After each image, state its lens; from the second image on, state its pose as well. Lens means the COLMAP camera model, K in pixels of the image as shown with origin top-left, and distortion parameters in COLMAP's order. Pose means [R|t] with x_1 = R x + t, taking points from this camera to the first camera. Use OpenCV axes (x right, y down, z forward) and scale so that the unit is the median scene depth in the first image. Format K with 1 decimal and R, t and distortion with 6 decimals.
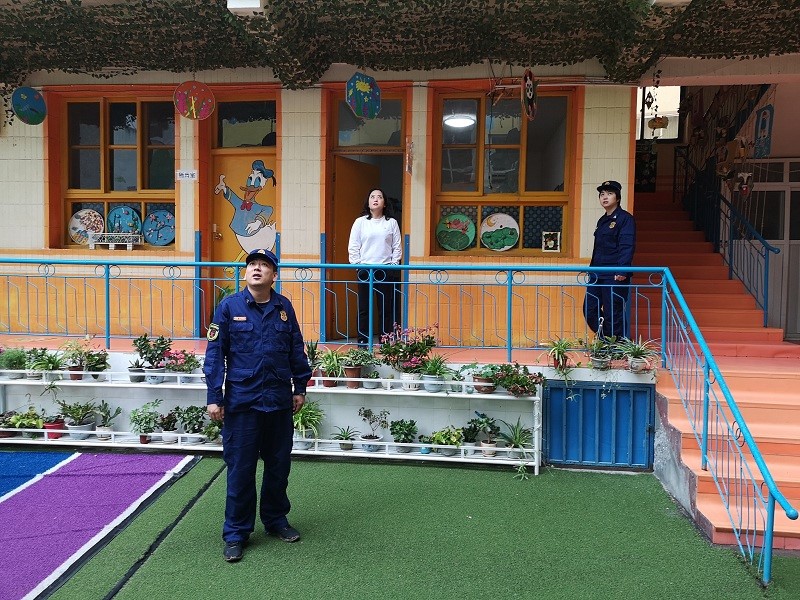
lens RADIAL K [[636.0, 0, 400.0], [0, 636.0, 300.0], [0, 0, 1]] dist [-0.000080, -0.162066]
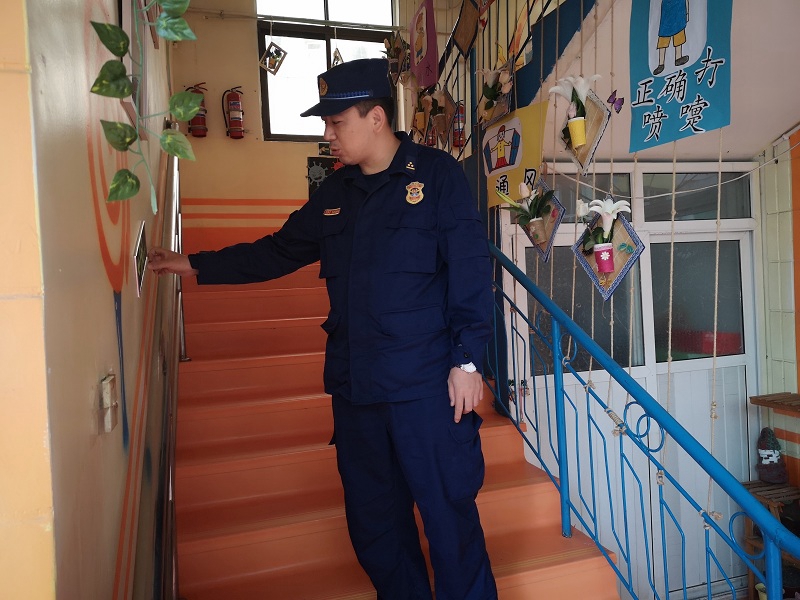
lens RADIAL K [[636.0, 0, 400.0], [0, 636.0, 300.0], [0, 0, 1]] dist [-0.000080, -0.162066]
pose [[0.913364, -0.067528, 0.401504, 0.308786], [0.072560, 0.997360, 0.002682, -0.147200], [-0.400625, 0.026684, 0.915853, 0.688809]]
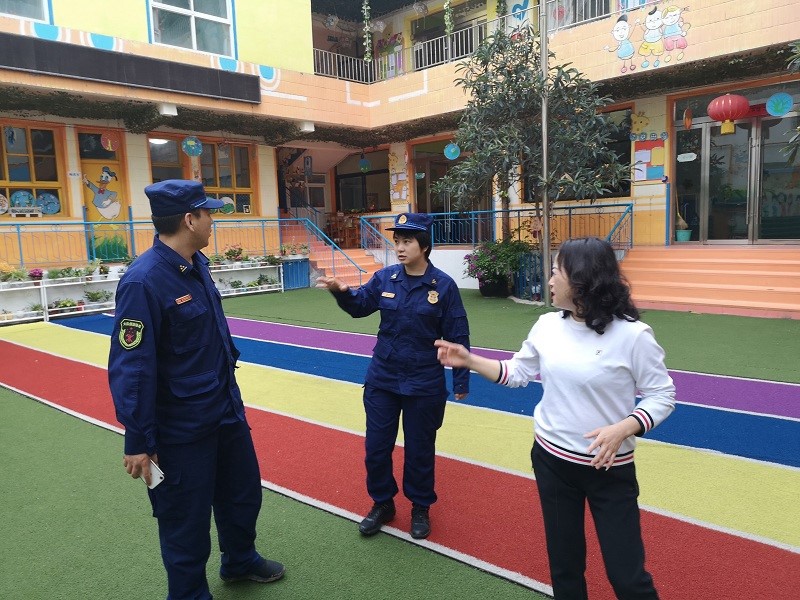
lens RADIAL K [[636.0, 0, 400.0], [0, 636.0, 300.0], [0, 0, 1]] dist [-0.000080, -0.162066]
pose [[0.599036, -0.122243, 0.791336, -1.326016], [0.064471, 0.992433, 0.104503, 0.033122], [-0.798123, -0.011583, 0.602384, -0.877897]]
